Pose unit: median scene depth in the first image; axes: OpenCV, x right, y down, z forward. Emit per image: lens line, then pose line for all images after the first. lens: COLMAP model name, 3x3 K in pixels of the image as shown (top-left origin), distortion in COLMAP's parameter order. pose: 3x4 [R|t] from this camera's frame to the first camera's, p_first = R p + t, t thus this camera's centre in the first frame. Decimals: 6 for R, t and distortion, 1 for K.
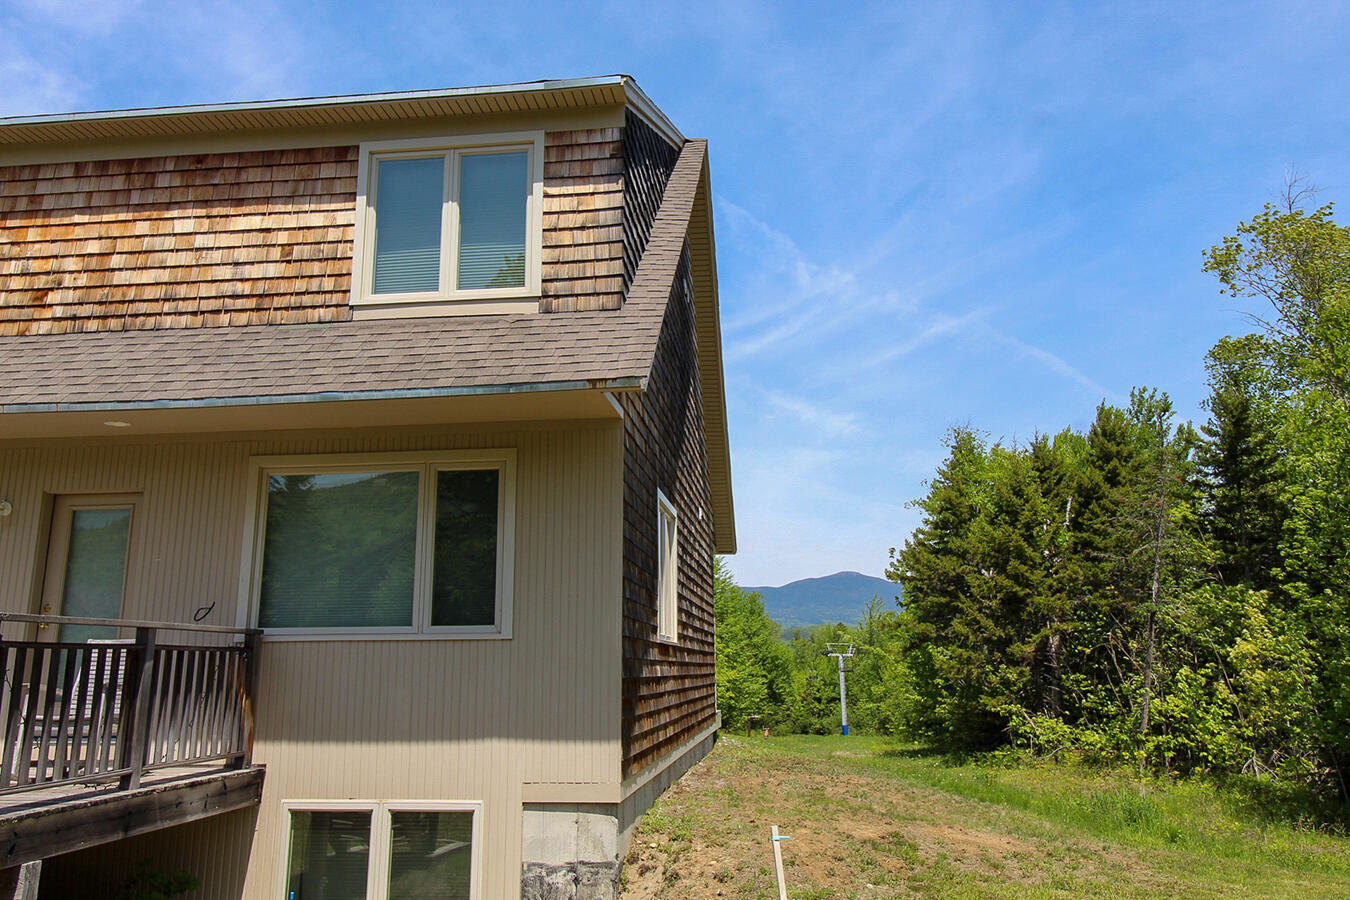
lens RADIAL K [[1062.9, 0, 675.0], [0, 1062.9, 450.0], [0, 0, 1]] dist [0.103223, -0.149458]
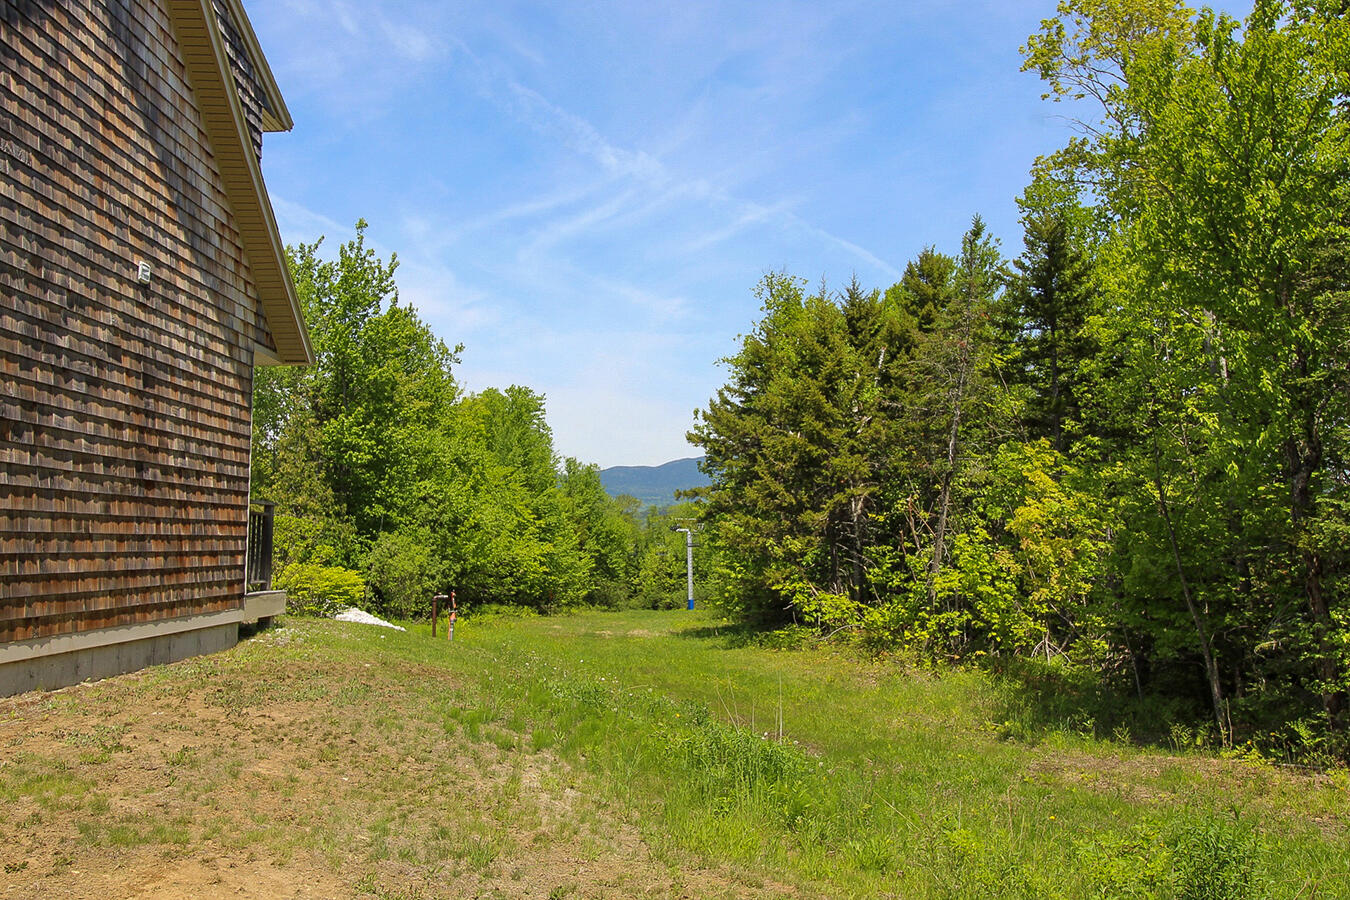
lens RADIAL K [[1031.8, 0, 669.2], [0, 1031.8, 431.7], [0, 0, 1]] dist [0.004016, 0.004816]
pose [[0.997132, 0.009420, 0.075088, 0.133649], [-0.016280, 0.995692, 0.091279, 0.038902], [-0.073905, -0.092240, 0.992990, 0.170950]]
